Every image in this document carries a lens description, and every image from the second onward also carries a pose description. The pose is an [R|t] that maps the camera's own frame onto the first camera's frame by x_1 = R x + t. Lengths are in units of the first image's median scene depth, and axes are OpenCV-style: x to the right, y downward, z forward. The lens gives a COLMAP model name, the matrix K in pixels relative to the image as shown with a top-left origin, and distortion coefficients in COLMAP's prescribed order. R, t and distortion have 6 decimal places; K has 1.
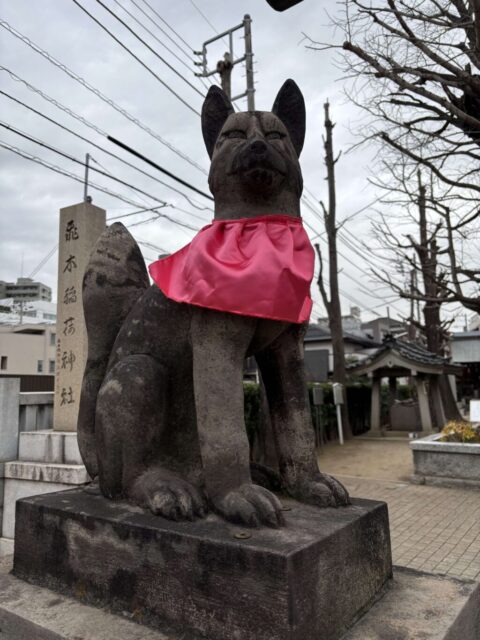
lens RADIAL K [[487.5, 0, 240.0], [0, 487.5, 320.0], [0, 0, 1]] dist [0.012929, 0.002552]
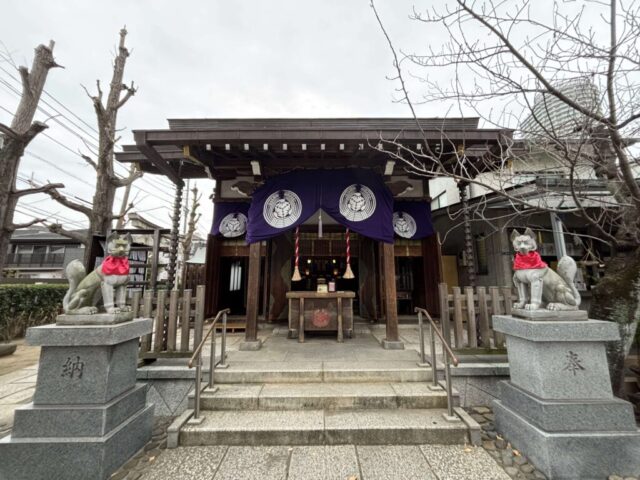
lens RADIAL K [[256.1, 0, 320.0], [0, 256.1, 240.0], [0, 0, 1]] dist [0.001086, -0.000232]
pose [[0.796617, 0.103664, 0.595529, 0.654528], [-0.089440, 0.994555, -0.053482, 0.077456], [-0.597830, -0.010660, 0.801552, 0.700554]]
